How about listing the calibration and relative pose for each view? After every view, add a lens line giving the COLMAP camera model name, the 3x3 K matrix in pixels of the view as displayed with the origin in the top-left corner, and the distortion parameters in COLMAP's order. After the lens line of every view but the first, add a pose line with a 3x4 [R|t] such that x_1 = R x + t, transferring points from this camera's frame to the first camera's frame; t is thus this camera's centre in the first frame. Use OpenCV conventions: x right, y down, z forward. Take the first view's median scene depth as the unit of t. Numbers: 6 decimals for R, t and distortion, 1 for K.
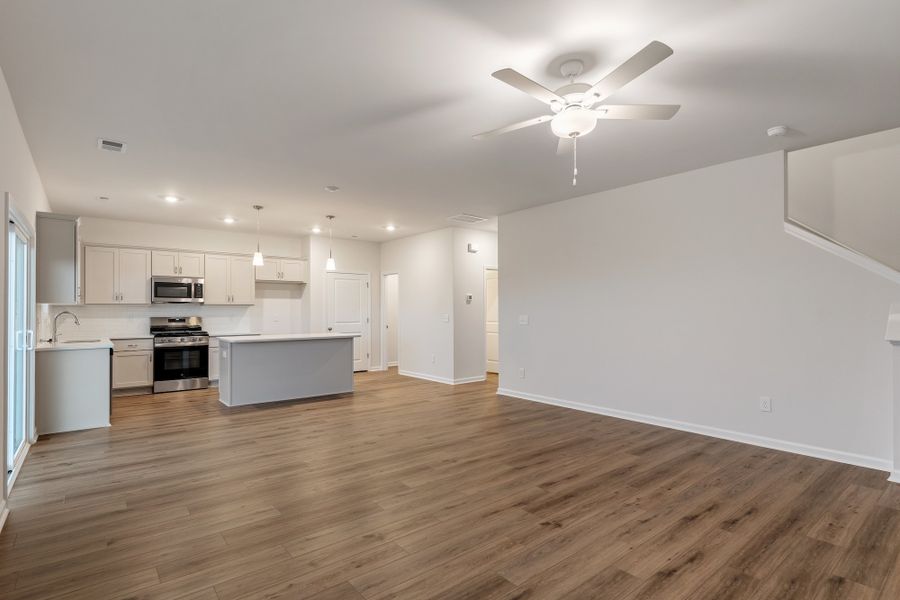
lens RADIAL K [[448.2, 0, 450.9], [0, 448.2, 306.0], [0, 0, 1]] dist [-0.005943, -0.000476]
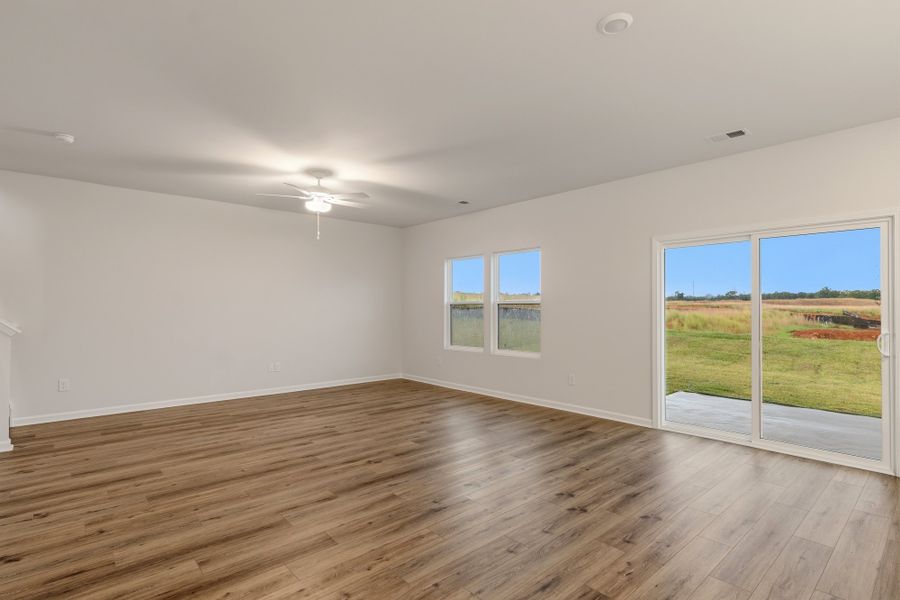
lens RADIAL K [[448.2, 0, 451.6], [0, 448.2, 303.3], [0, 0, 1]] dist [-0.005943, -0.000476]
pose [[-0.998716, 0.001776, -0.050634, -0.063423], [0.002883, 0.999758, -0.021814, 0.011584], [0.050583, -0.021932, -0.998479, 1.025190]]
